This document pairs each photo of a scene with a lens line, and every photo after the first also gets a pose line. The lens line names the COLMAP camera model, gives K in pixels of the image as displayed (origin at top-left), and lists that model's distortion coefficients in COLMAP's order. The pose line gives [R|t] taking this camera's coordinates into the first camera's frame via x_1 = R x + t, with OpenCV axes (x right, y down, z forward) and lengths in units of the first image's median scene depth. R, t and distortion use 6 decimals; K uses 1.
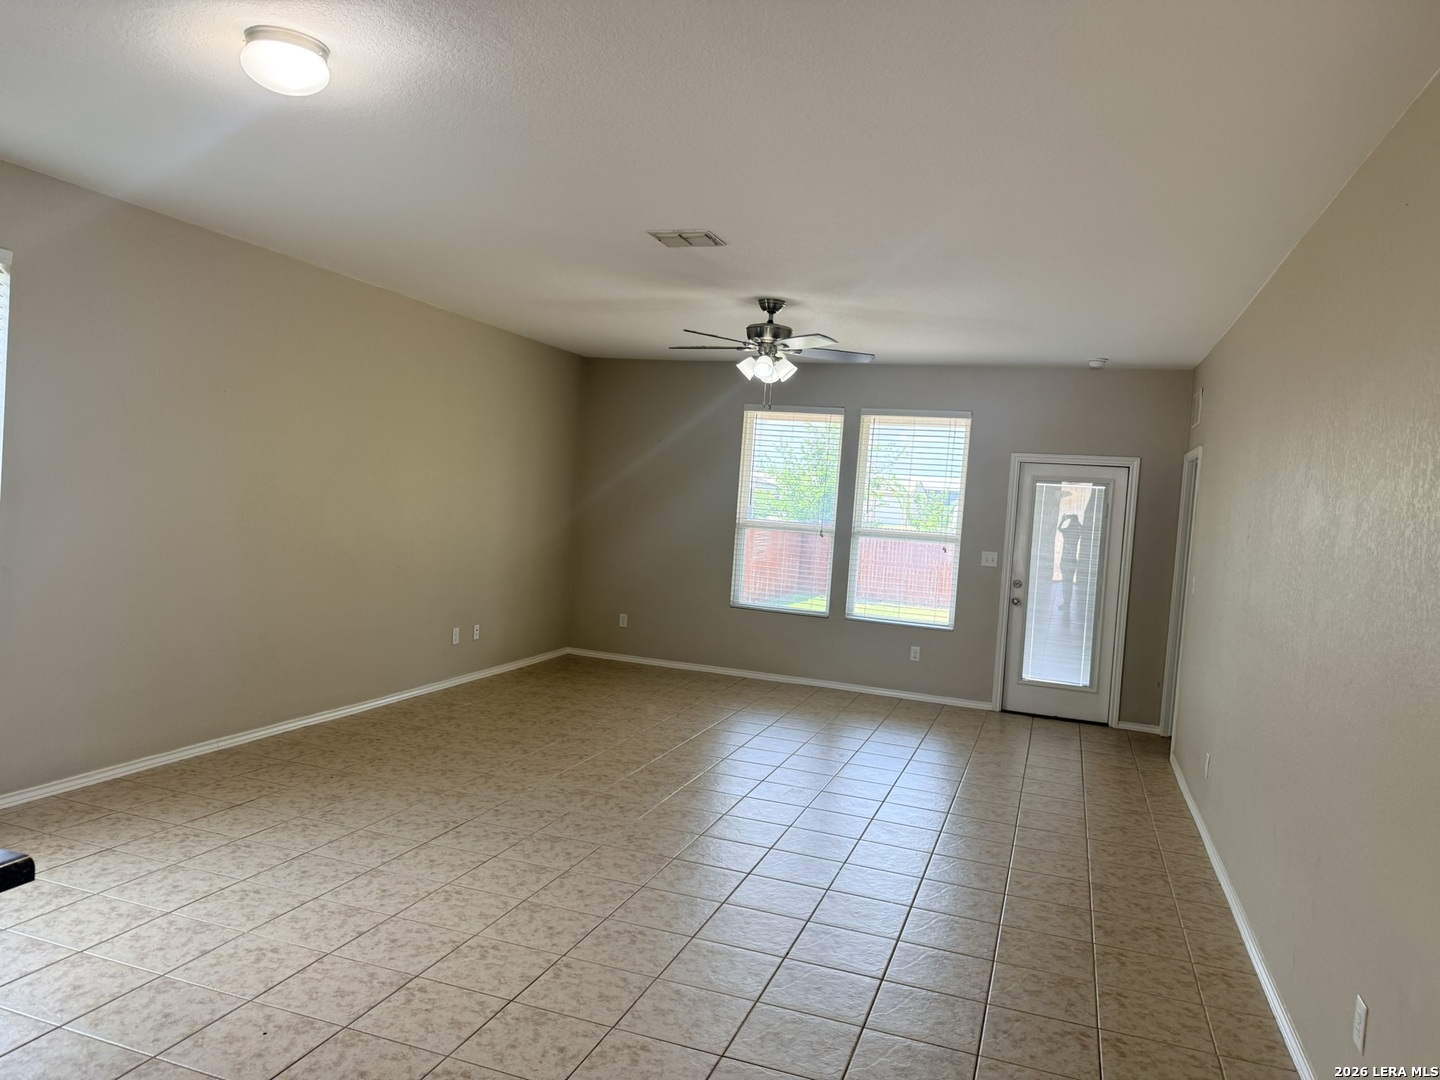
lens RADIAL K [[998.0, 0, 718.5], [0, 998.0, 542.5], [0, 0, 1]] dist [0.064324, -0.002336]
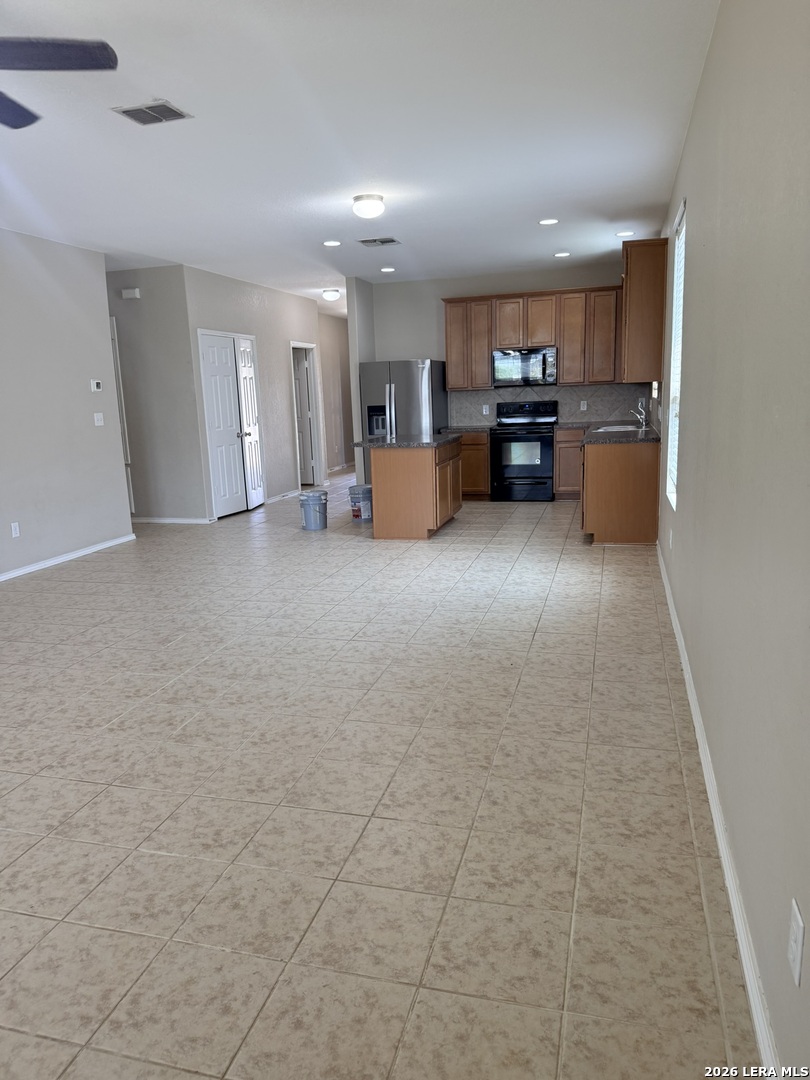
lens RADIAL K [[748.5, 0, 409.1], [0, 748.5, 545.5], [0, 0, 1]] dist [0.064324, -0.002336]
pose [[-0.997547, -0.015895, -0.068167, -0.251048], [-0.032354, 0.968300, 0.247686, -0.068032], [0.062069, 0.249284, -0.966439, 1.844629]]
